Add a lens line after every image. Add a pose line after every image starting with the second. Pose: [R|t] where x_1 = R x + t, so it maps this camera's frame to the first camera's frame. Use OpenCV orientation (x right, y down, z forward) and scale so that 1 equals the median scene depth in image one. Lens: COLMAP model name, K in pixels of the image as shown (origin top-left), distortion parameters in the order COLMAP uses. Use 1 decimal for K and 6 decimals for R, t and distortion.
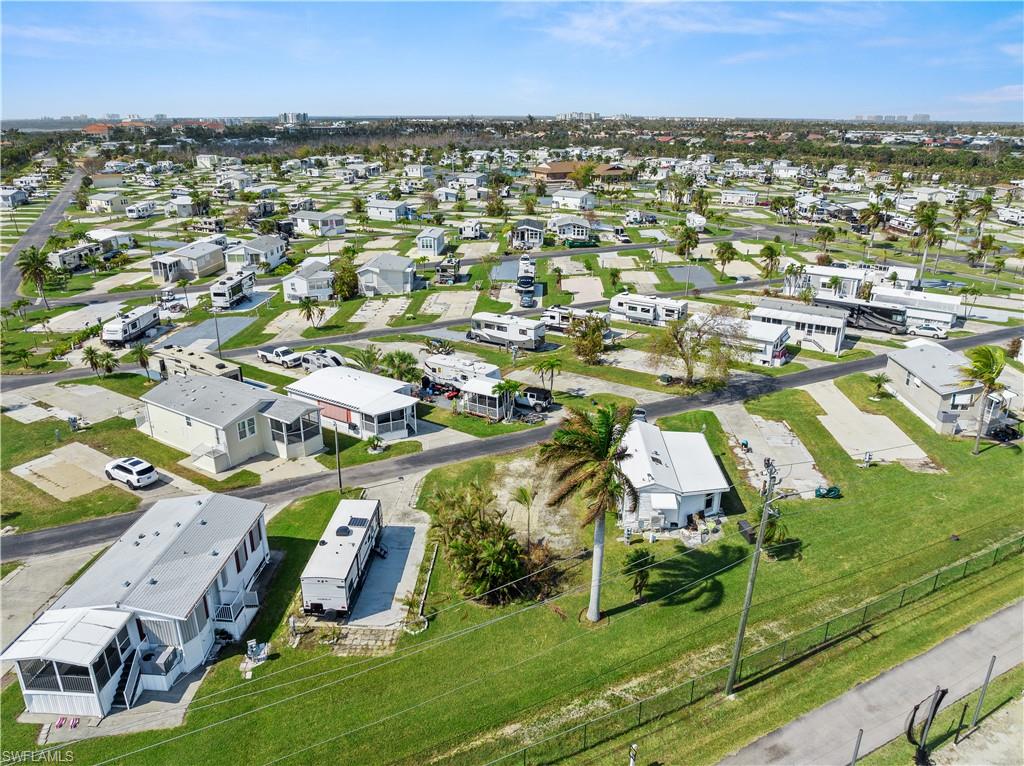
lens RADIAL K [[714.5, 0, 512.0], [0, 714.5, 383.0], [0, 0, 1]] dist [-0.044628, -0.002452]
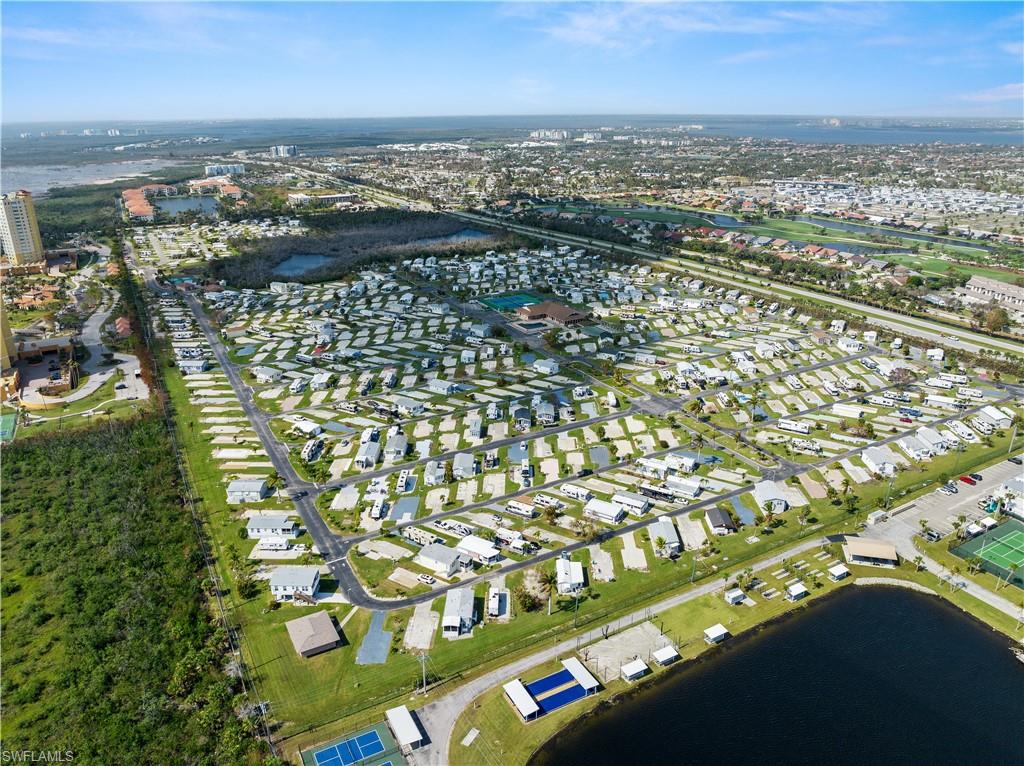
lens RADIAL K [[714.5, 0, 512.0], [0, 714.5, 383.0], [0, 0, 1]] dist [-0.044628, -0.002452]
pose [[0.999363, -0.018650, 0.030411, -0.136041], [0.018416, 0.999799, 0.007959, -0.680447], [-0.030553, -0.007394, 0.999506, -2.018377]]
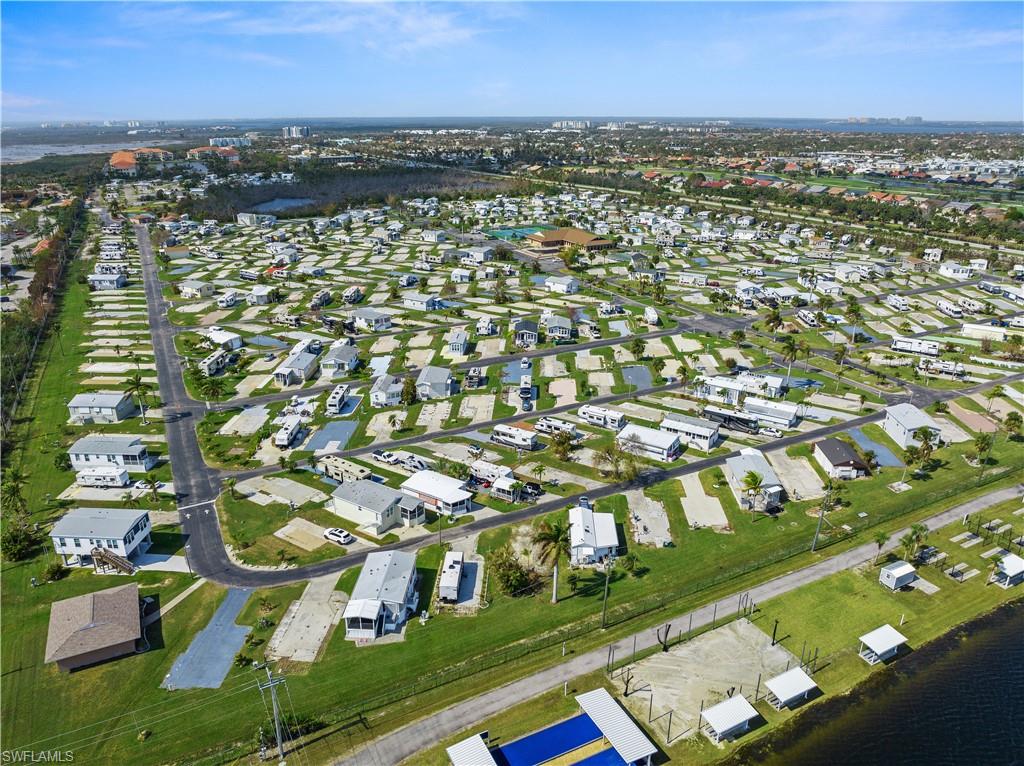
lens RADIAL K [[714.5, 0, 512.0], [0, 714.5, 383.0], [0, 0, 1]] dist [-0.044628, -0.002452]
pose [[0.999986, -0.004466, 0.002925, -0.021385], [0.004461, 0.999988, 0.001812, -0.242474], [-0.002933, -0.001799, 0.999994, -0.819640]]
